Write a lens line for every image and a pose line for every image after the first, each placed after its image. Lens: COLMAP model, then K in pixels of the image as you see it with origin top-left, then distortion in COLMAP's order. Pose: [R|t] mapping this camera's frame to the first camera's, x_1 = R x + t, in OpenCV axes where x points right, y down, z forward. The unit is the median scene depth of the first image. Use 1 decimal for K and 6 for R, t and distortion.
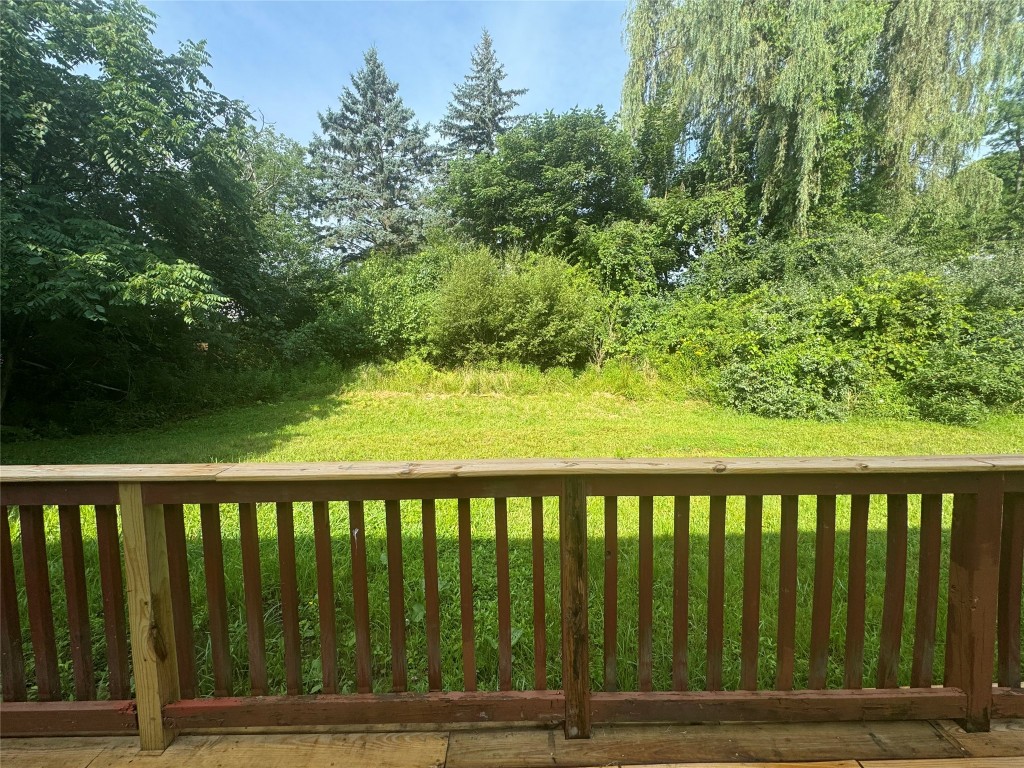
lens RADIAL K [[411.5, 0, 518.3], [0, 411.5, 379.8], [0, 0, 1]] dist [0.004683, 0.000765]
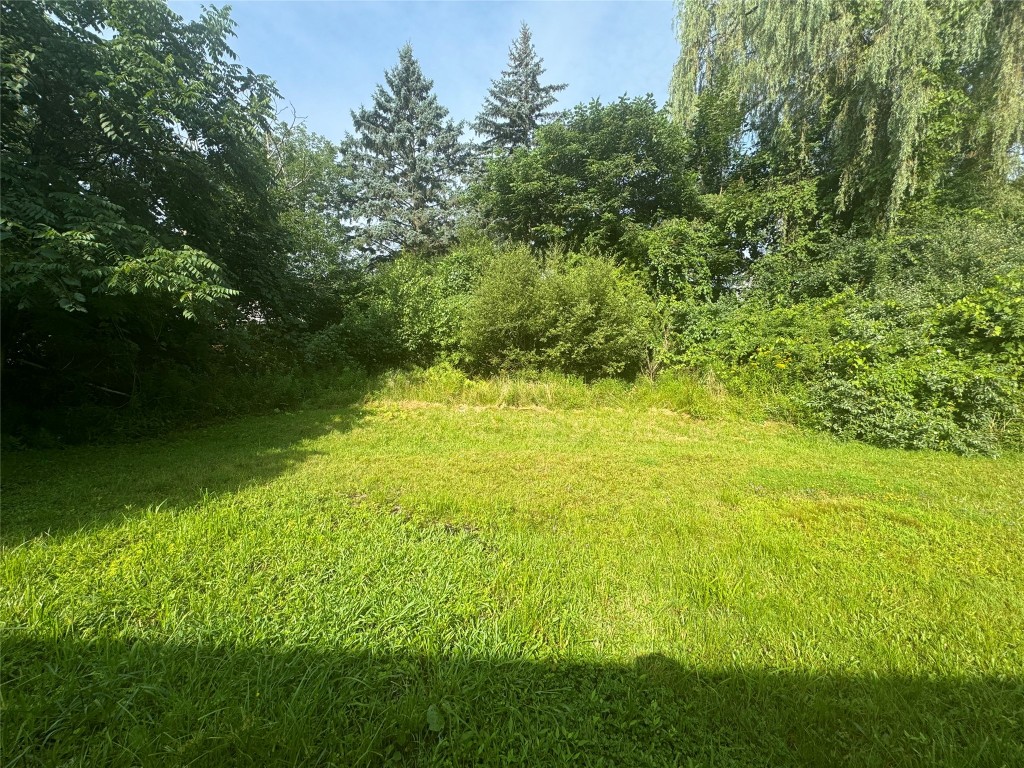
lens RADIAL K [[411.5, 0, 520.0], [0, 411.5, 379.6], [0, 0, 1]] dist [0.004683, 0.000765]
pose [[0.998625, 0.021240, -0.047923, -0.050077], [-0.022193, 0.999565, -0.019449, -0.006630], [0.047489, 0.020486, 0.998662, 0.113802]]
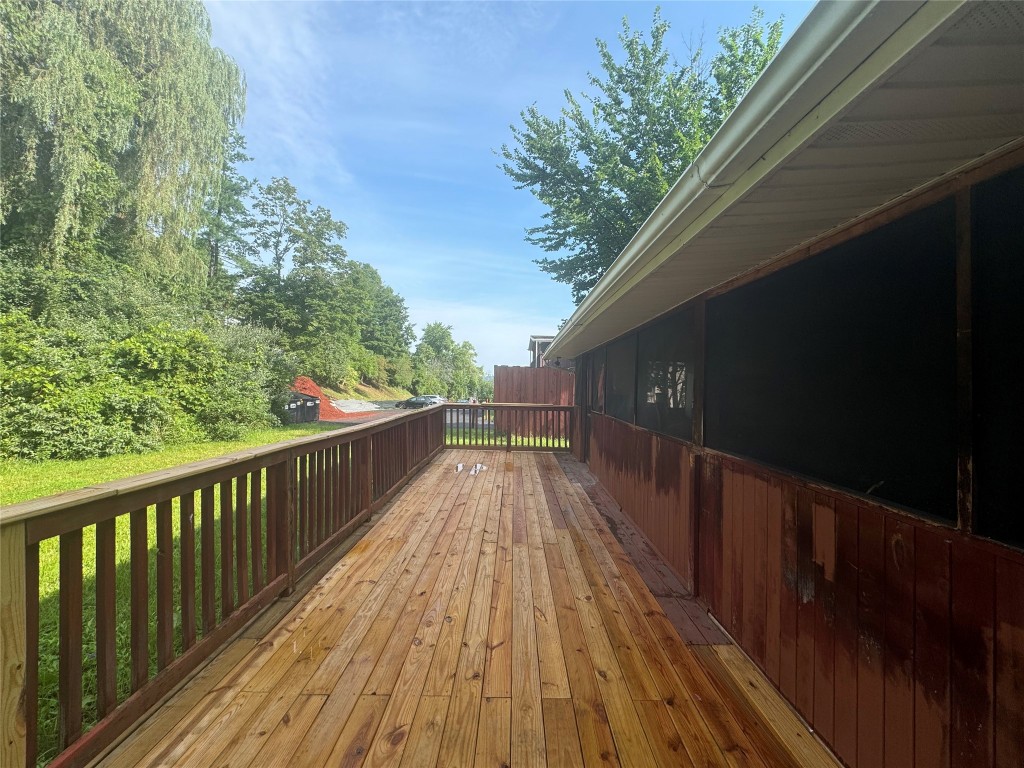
lens RADIAL K [[411.5, 0, 507.1], [0, 411.5, 388.0], [0, 0, 1]] dist [0.004683, 0.000765]
pose [[0.035915, 0.011937, 0.999284, -0.222518], [0.066689, 0.997671, -0.014315, 0.005040], [-0.997127, 0.067155, 0.035035, -0.011354]]
